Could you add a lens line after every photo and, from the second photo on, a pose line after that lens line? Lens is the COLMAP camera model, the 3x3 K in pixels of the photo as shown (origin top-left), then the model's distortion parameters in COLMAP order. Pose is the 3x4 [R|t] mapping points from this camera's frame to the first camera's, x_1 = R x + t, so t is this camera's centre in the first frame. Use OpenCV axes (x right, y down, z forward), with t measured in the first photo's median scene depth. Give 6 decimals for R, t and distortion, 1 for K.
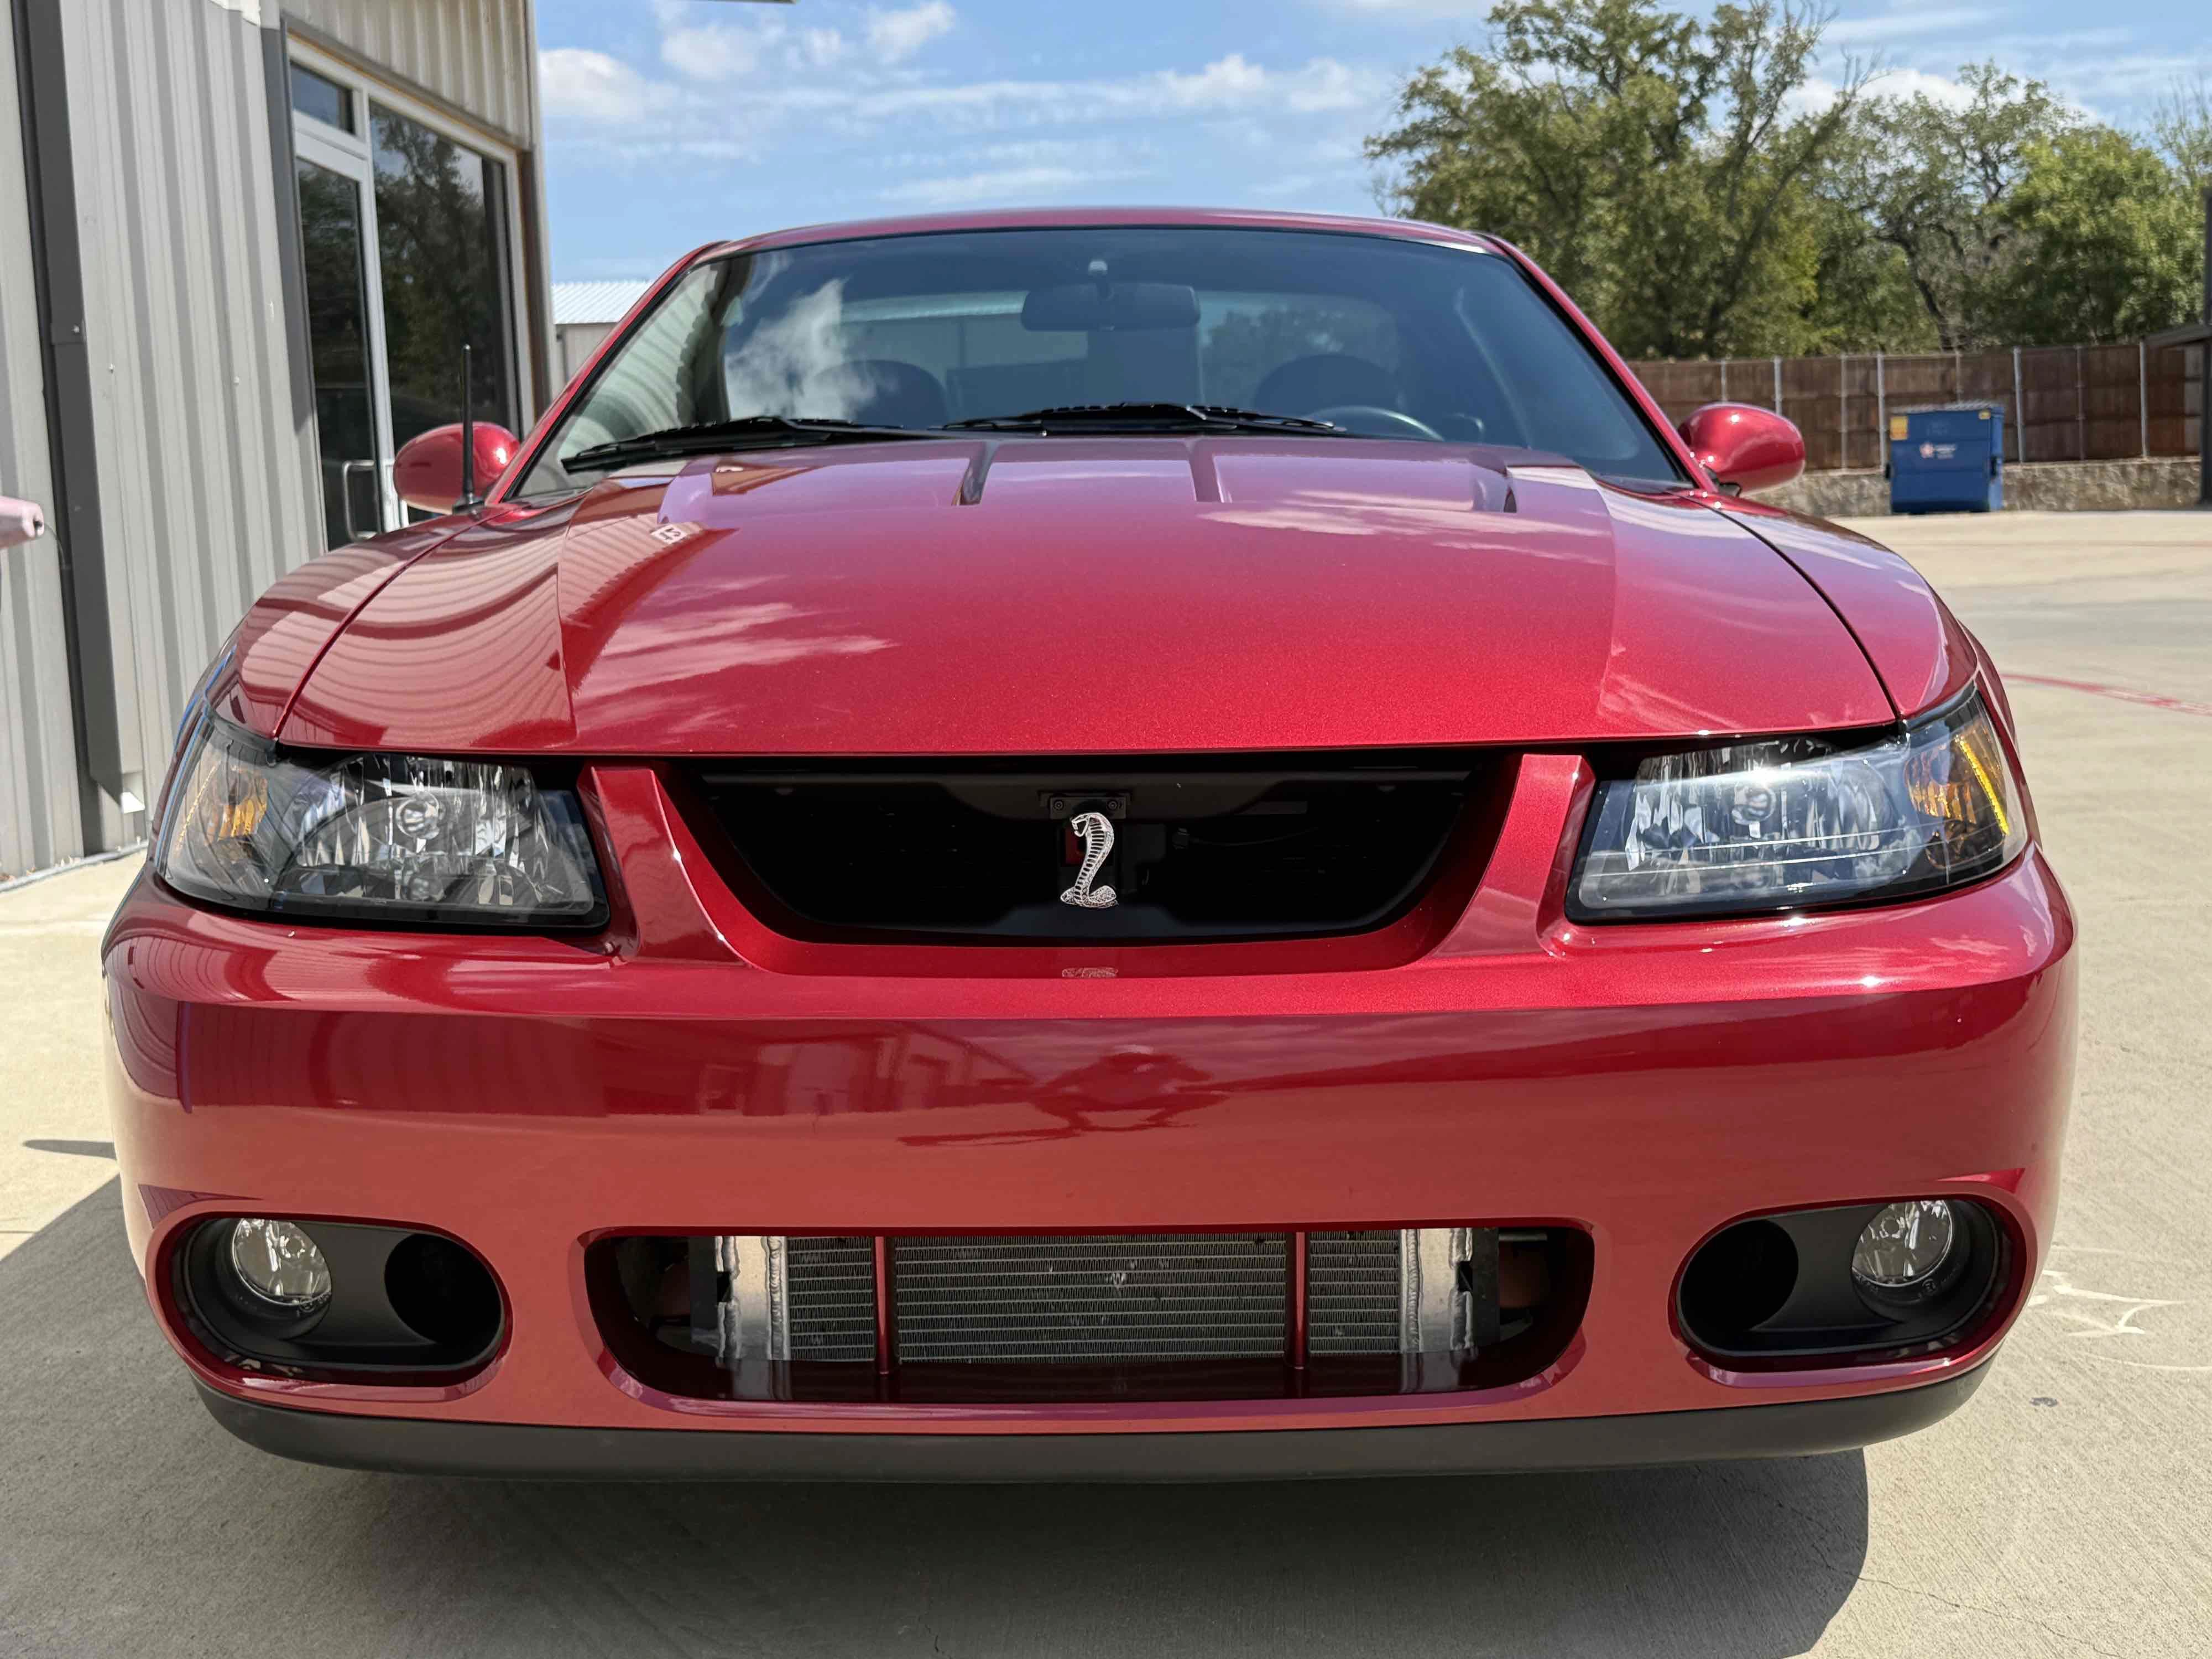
lens RADIAL K [[2695.2, 0, 1105.3], [0, 2695.2, 828.5], [0, 0, 1]] dist [0.080605, 0.003822]
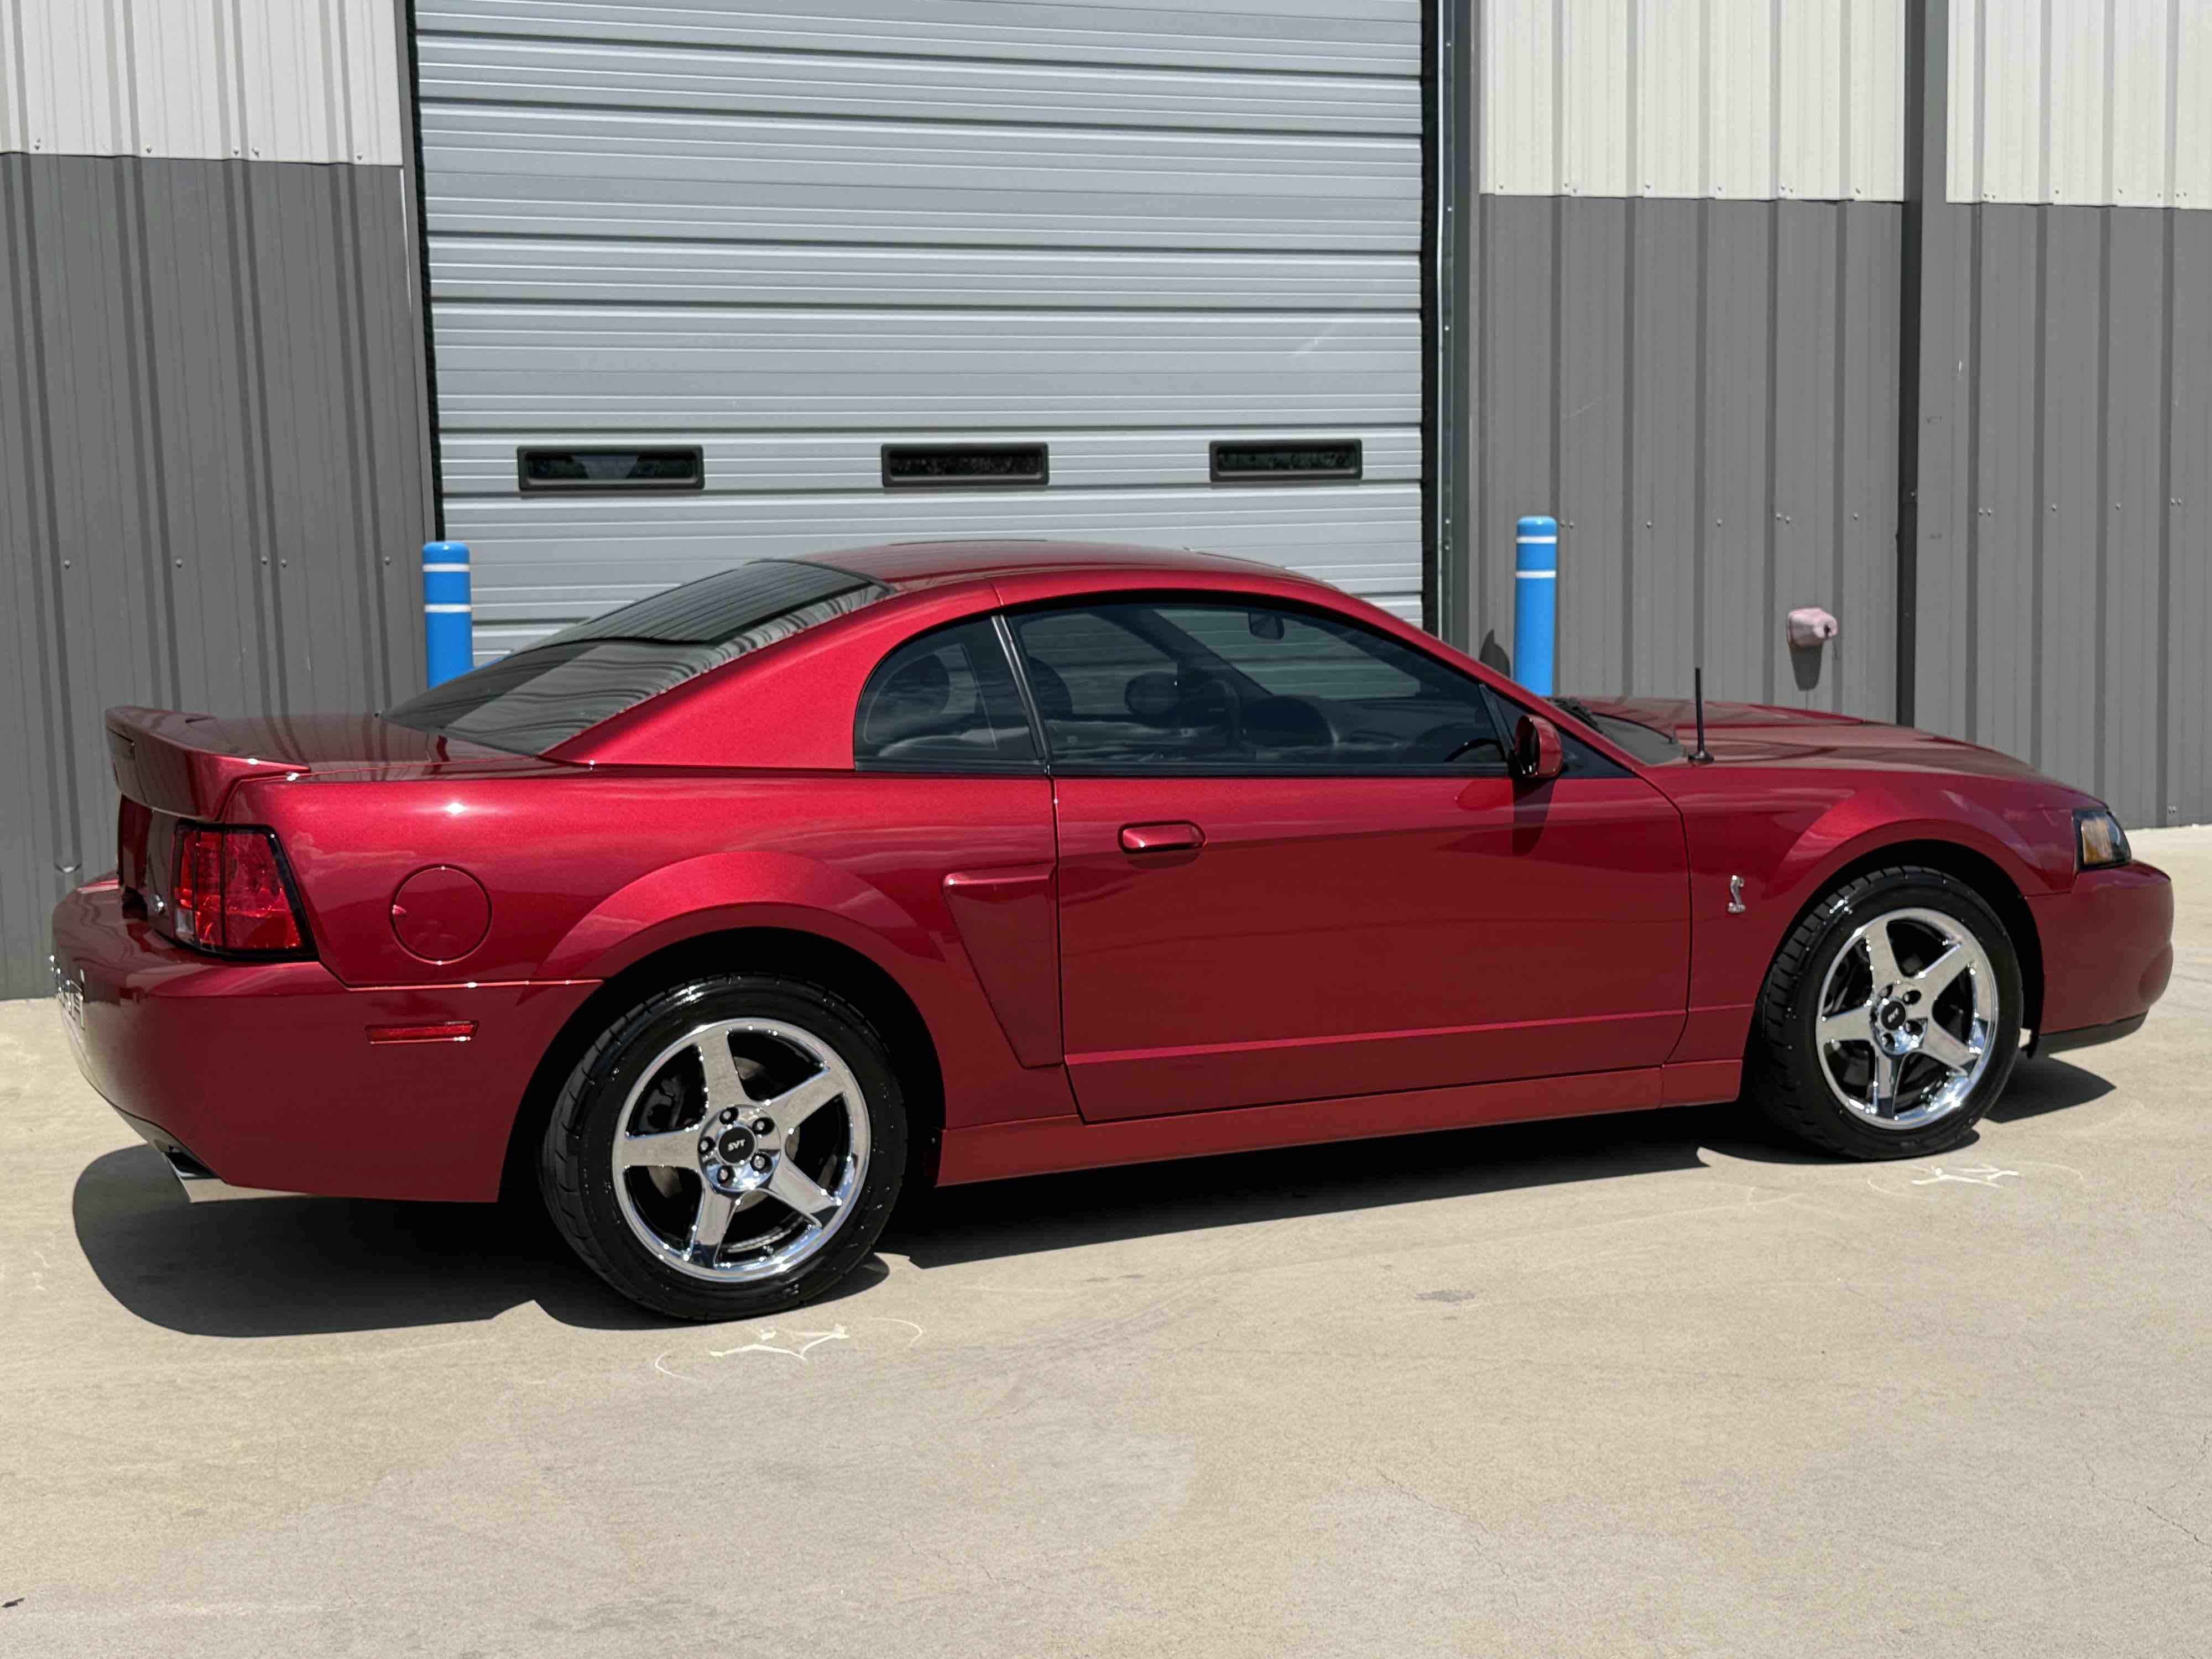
lens RADIAL K [[2726.2, 0, 1094.9], [0, 2726.2, 833.3], [0, 0, 1]] dist [0.198593, -0.467600]
pose [[0.408661, 0.118139, -0.905008, 0.750878], [-0.086030, 0.992158, 0.090668, -0.088355], [0.908623, 0.040805, 0.415620, -0.022949]]
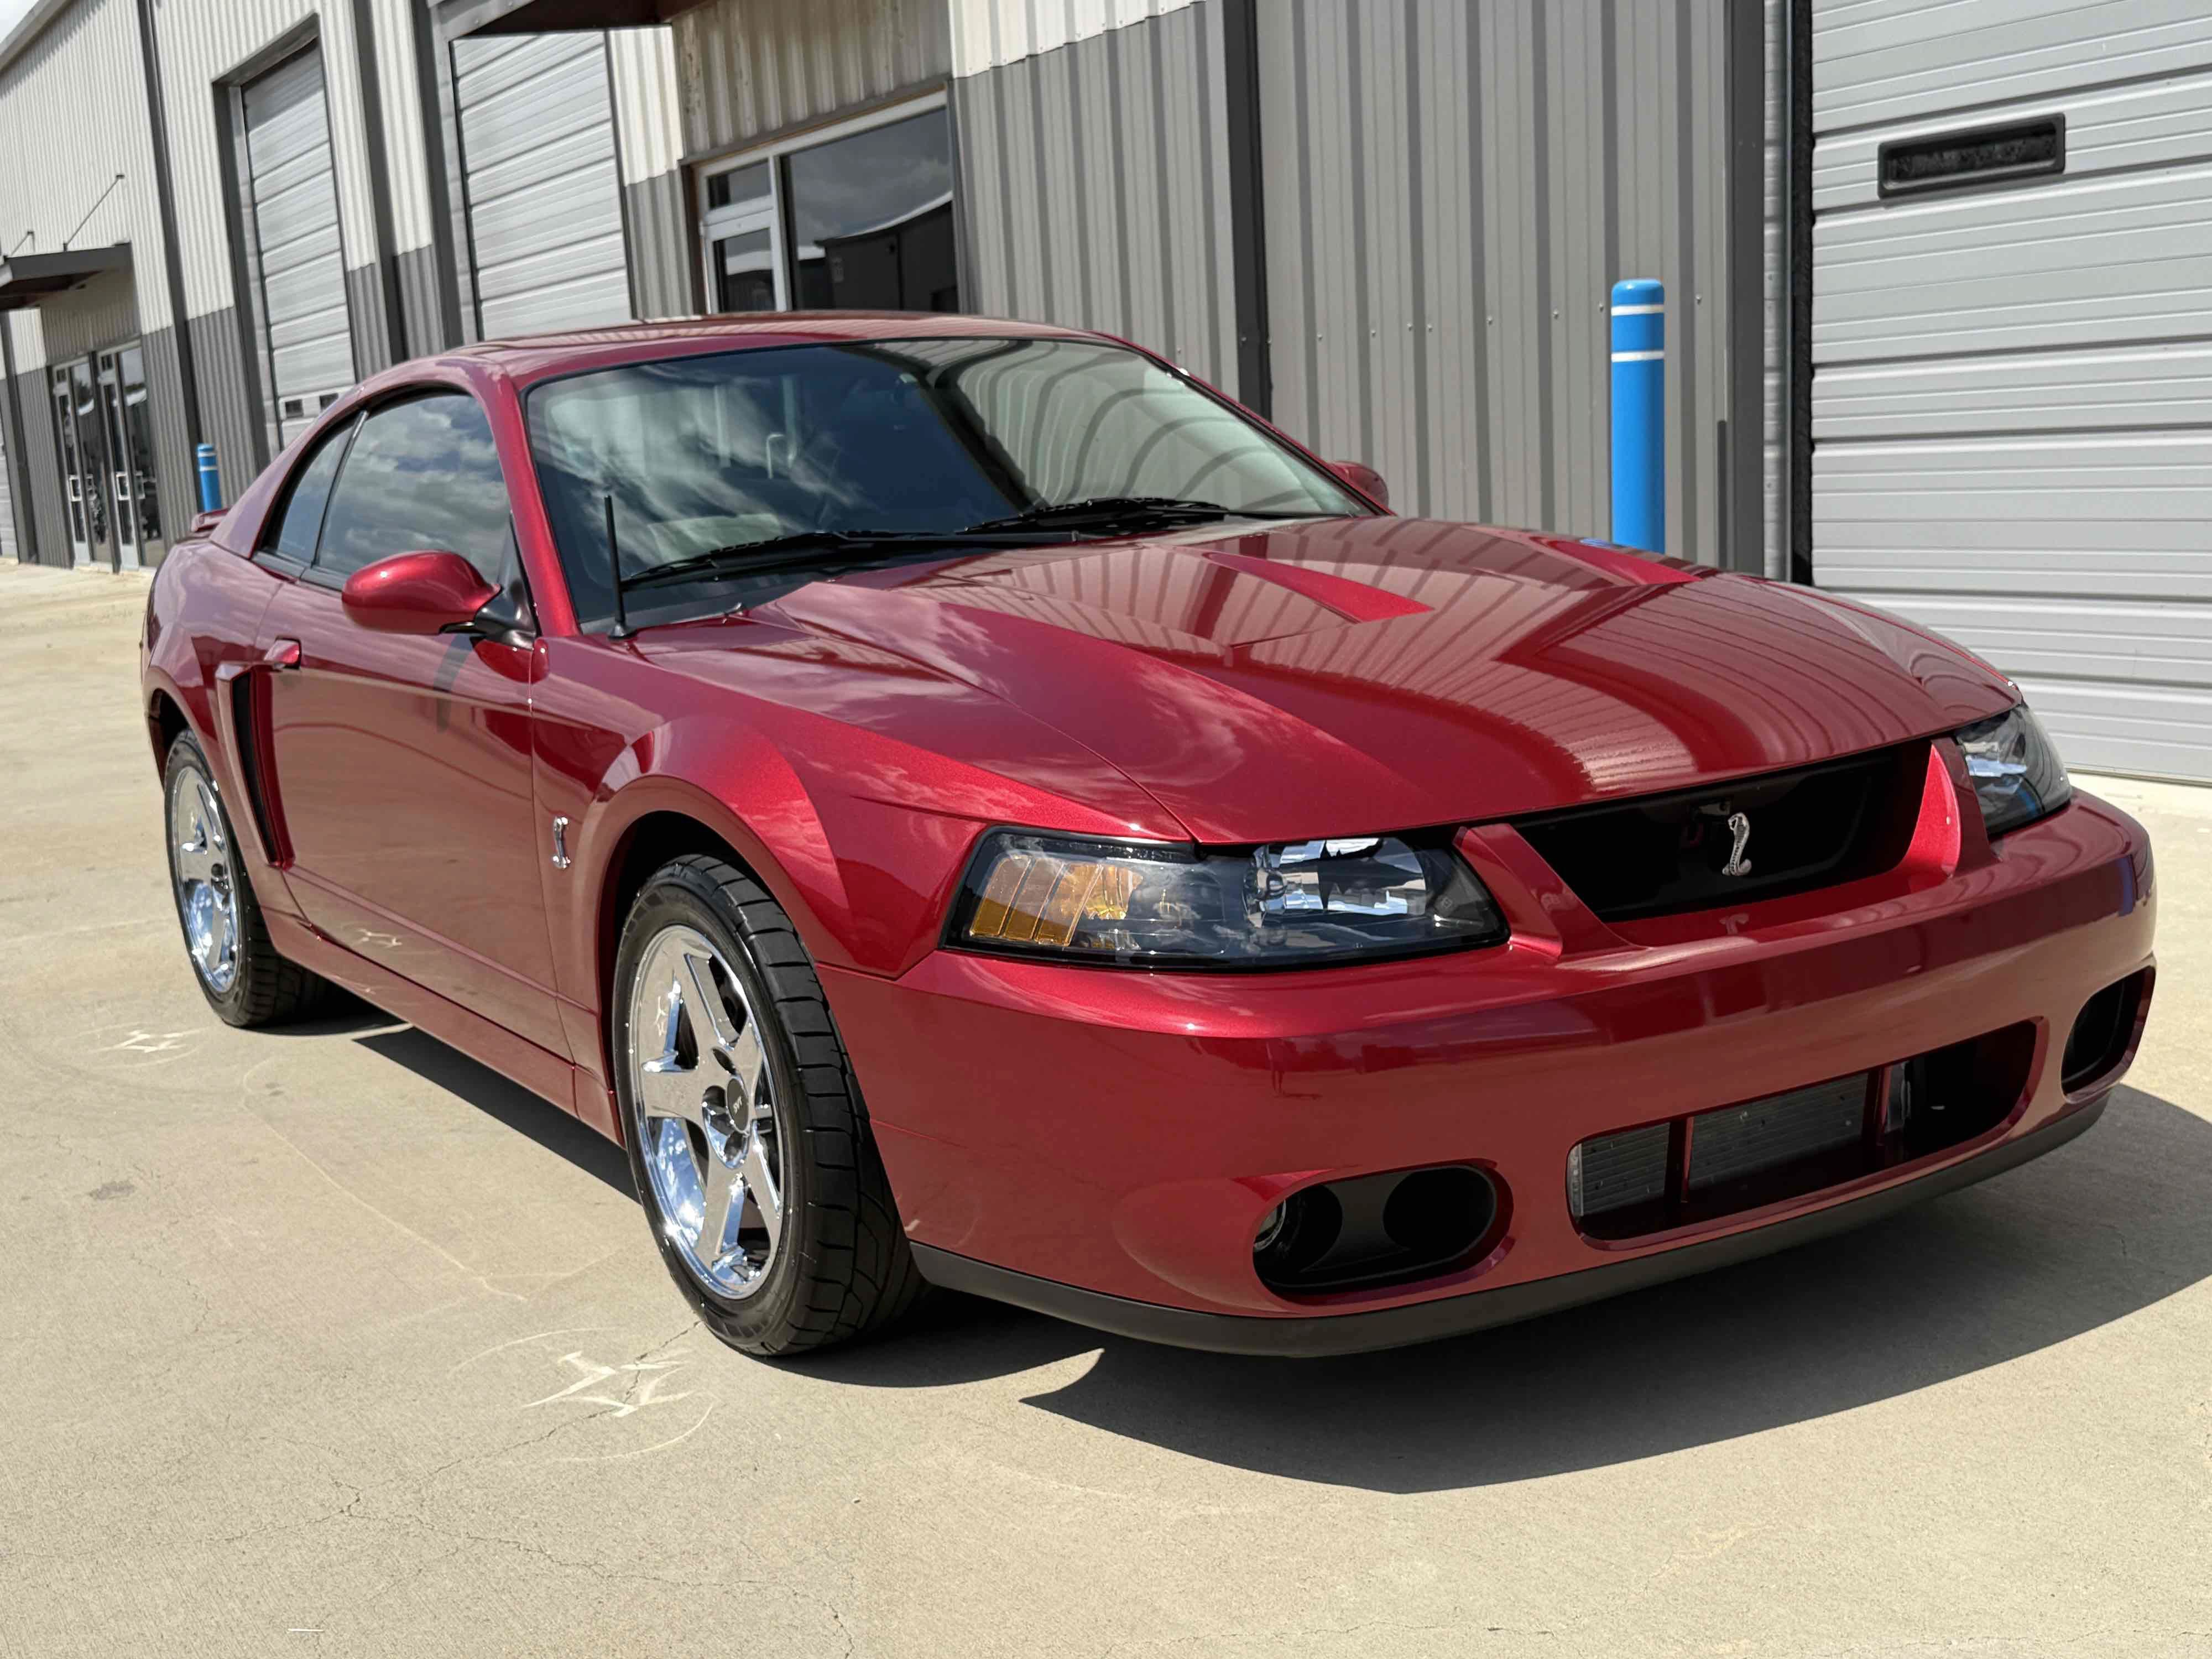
lens RADIAL K [[2598.8, 0, 1103.5], [0, 2598.8, 829.0], [0, 0, 1]] dist [0.158383, -0.398166]
pose [[-0.840406, 0.166108, -0.515874, 0.313902], [0.032302, 0.965532, 0.258273, -0.139200], [0.540994, 0.200391, -0.816804, 0.872560]]
